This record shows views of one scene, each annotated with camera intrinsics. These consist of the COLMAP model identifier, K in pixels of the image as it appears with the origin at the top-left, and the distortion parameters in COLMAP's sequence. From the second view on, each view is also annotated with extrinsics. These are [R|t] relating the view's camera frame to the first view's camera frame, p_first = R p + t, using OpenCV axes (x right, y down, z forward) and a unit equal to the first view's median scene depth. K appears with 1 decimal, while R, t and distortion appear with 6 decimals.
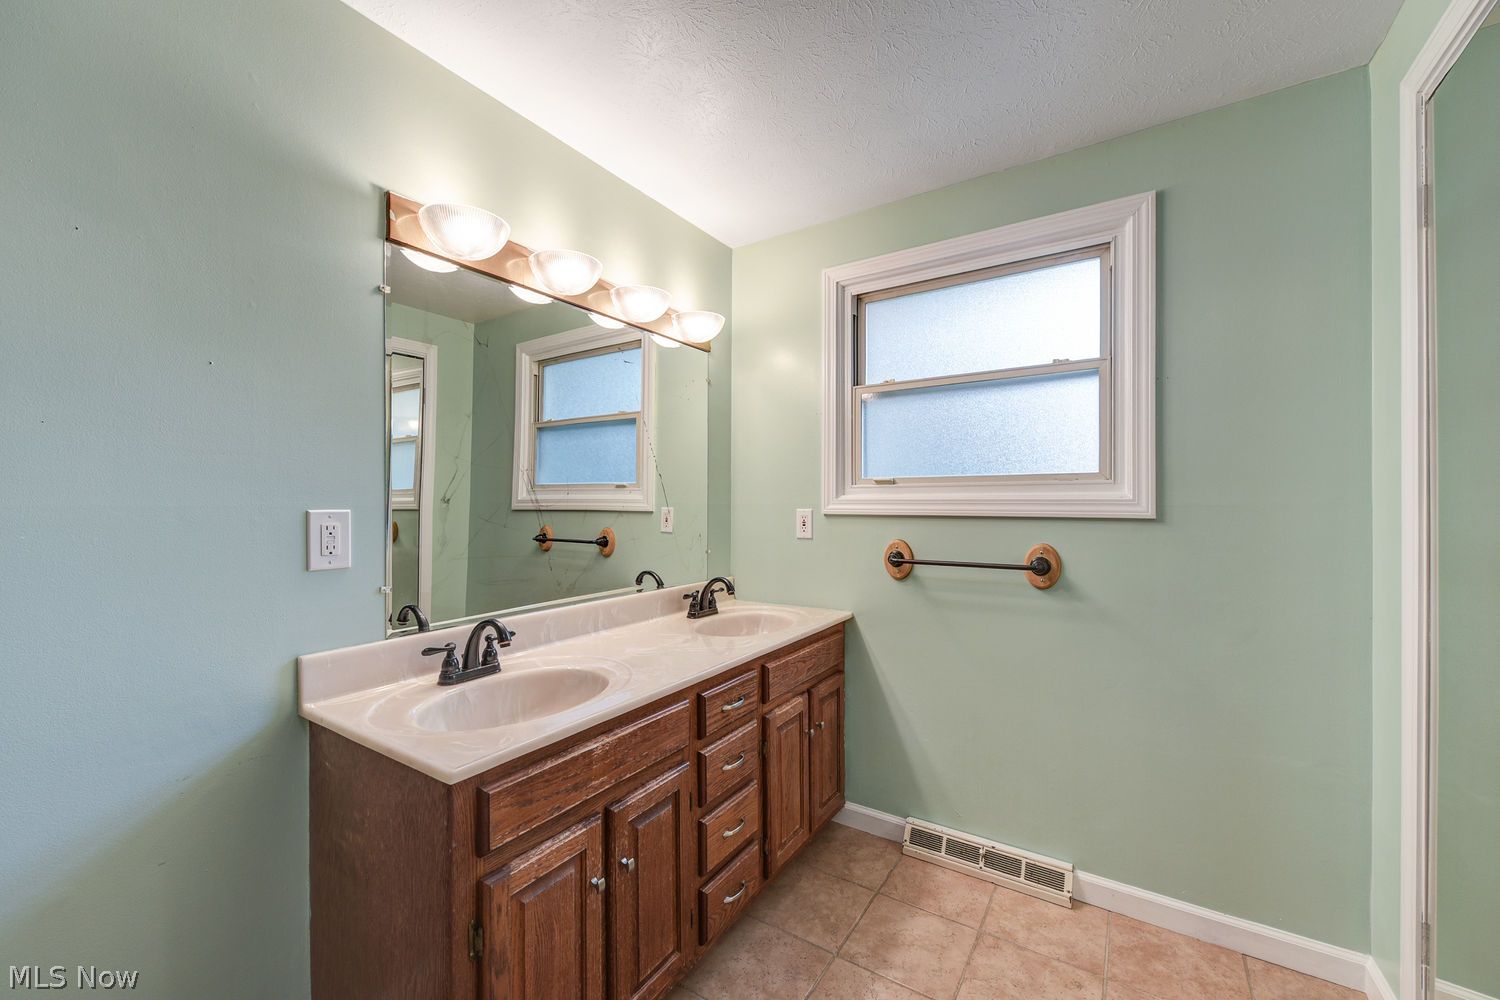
lens RADIAL K [[594.0, 0, 748.5], [0, 594.0, 501.1], [0, 0, 1]] dist [0.001806, 0.000158]
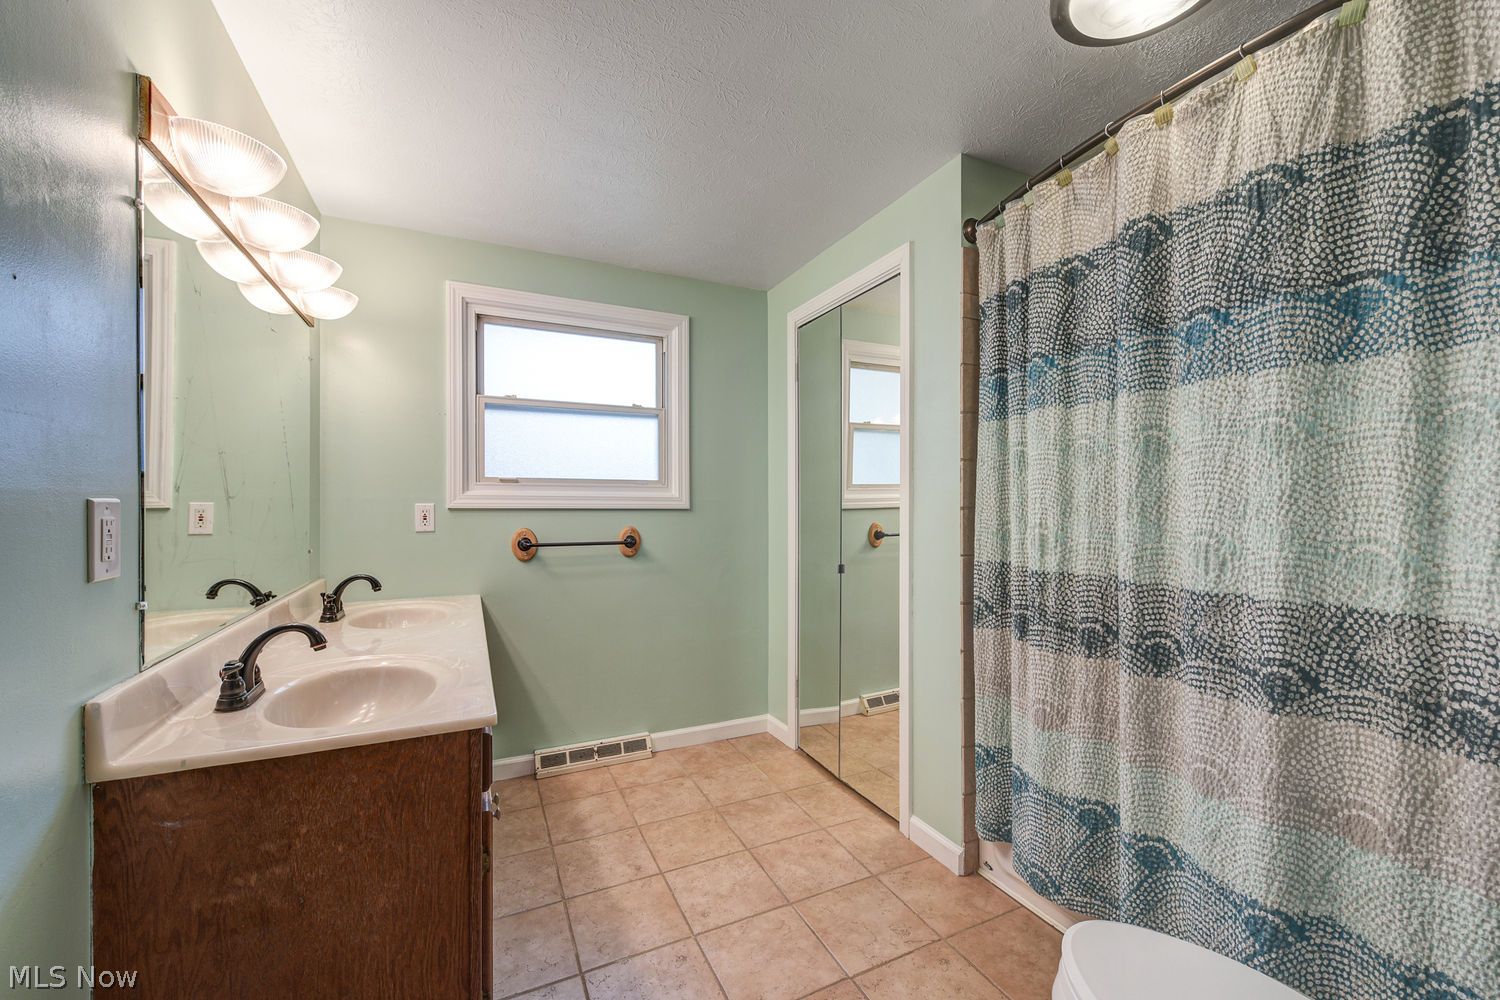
lens RADIAL K [[594.0, 0, 748.5], [0, 594.0, 501.1], [0, 0, 1]] dist [0.001806, 0.000158]
pose [[0.524288, 0.004918, 0.851527, -0.620683], [-0.005141, 0.999983, -0.002610, 0.010756], [-0.851525, -0.003010, 0.524305, -0.034431]]
